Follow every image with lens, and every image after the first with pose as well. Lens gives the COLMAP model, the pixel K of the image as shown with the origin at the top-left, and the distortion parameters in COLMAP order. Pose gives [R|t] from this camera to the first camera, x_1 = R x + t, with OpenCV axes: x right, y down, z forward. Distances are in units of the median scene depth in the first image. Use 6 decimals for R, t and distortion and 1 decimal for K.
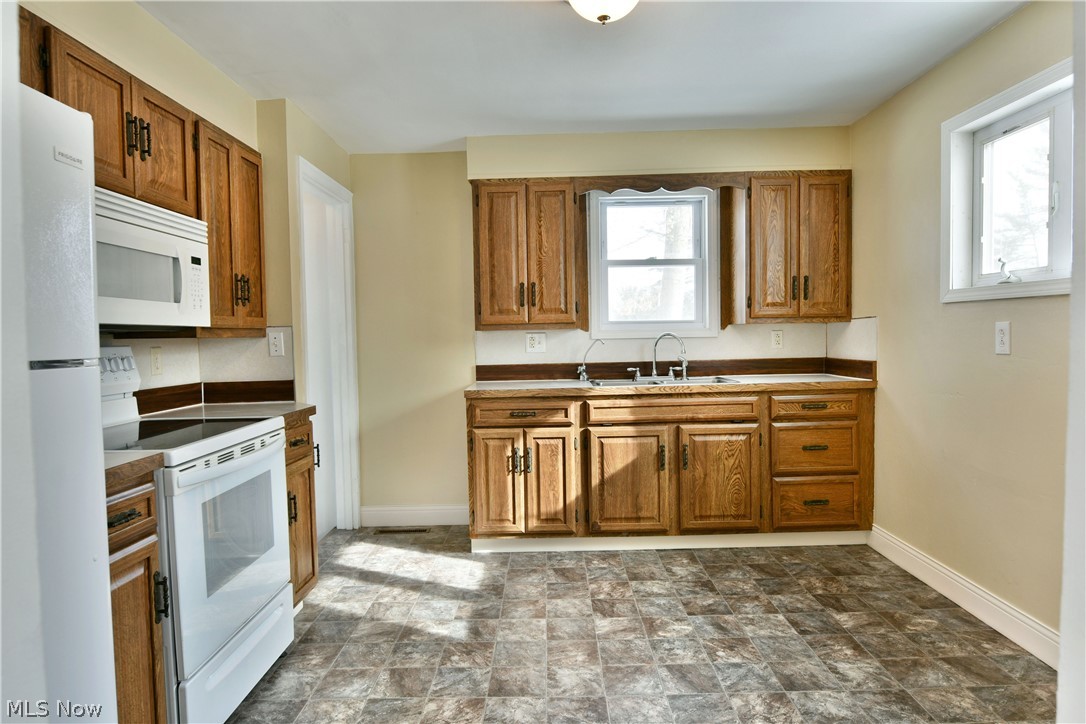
lens RADIAL K [[660.8, 0, 543.8], [0, 660.8, 358.3], [0, 0, 1]] dist [-0.017742, -0.003516]
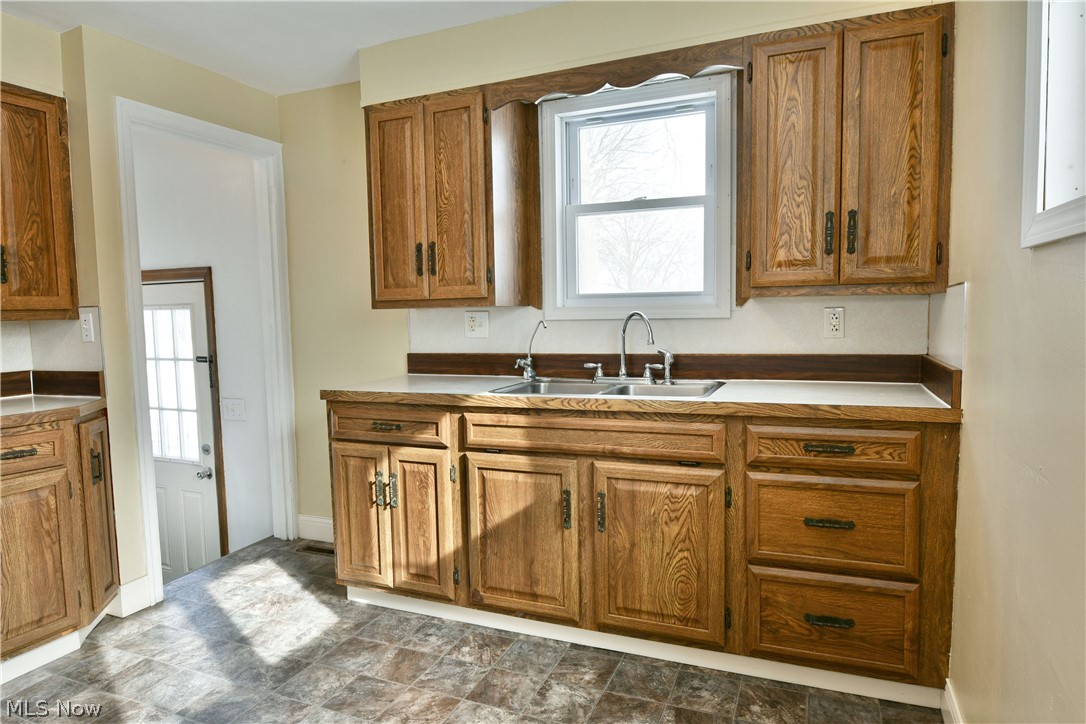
lens RADIAL K [[658.2, 0, 541.4], [0, 658.2, 359.7], [0, 0, 1]] dist [-0.020095, -0.001293]
pose [[0.922510, 0.029283, -0.384862, 0.395951], [-0.010901, 0.998697, 0.049858, -0.025416], [0.385820, -0.041799, 0.921627, 0.408164]]
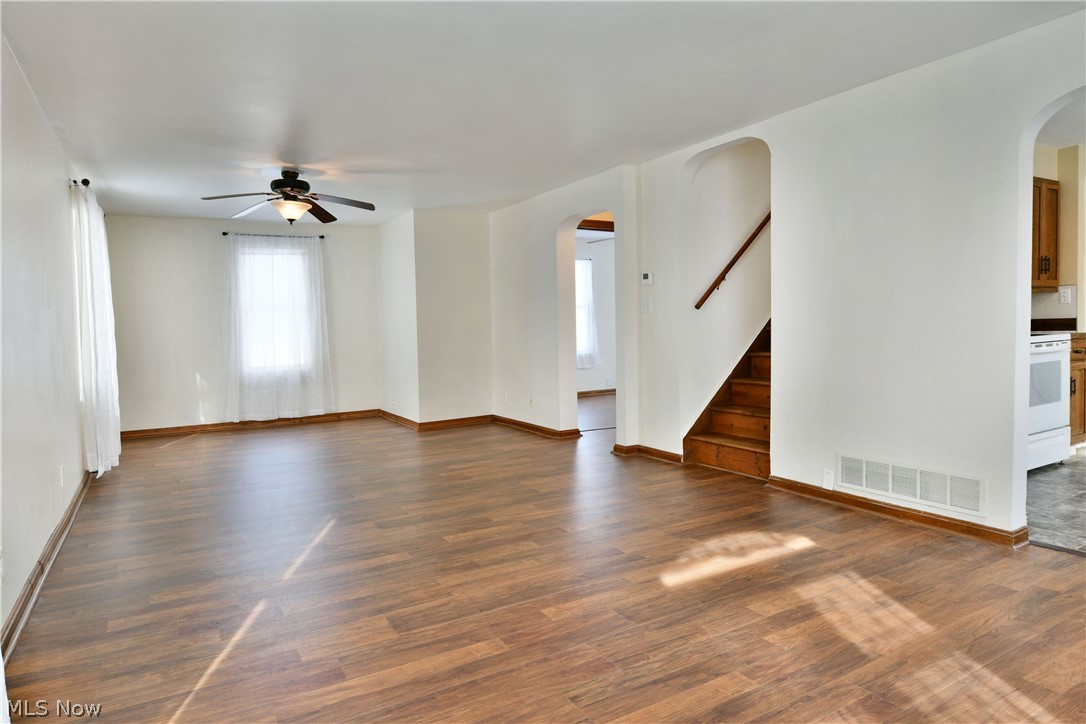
lens RADIAL K [[660.8, 0, 543.8], [0, 660.8, 358.3], [0, 0, 1]] dist [-0.017742, -0.003516]
pose [[0.510178, 0.050590, -0.858580, 0.298120], [-0.014450, 0.998632, 0.050255, 0.062572], [0.859948, -0.013232, 0.510211, -0.845769]]
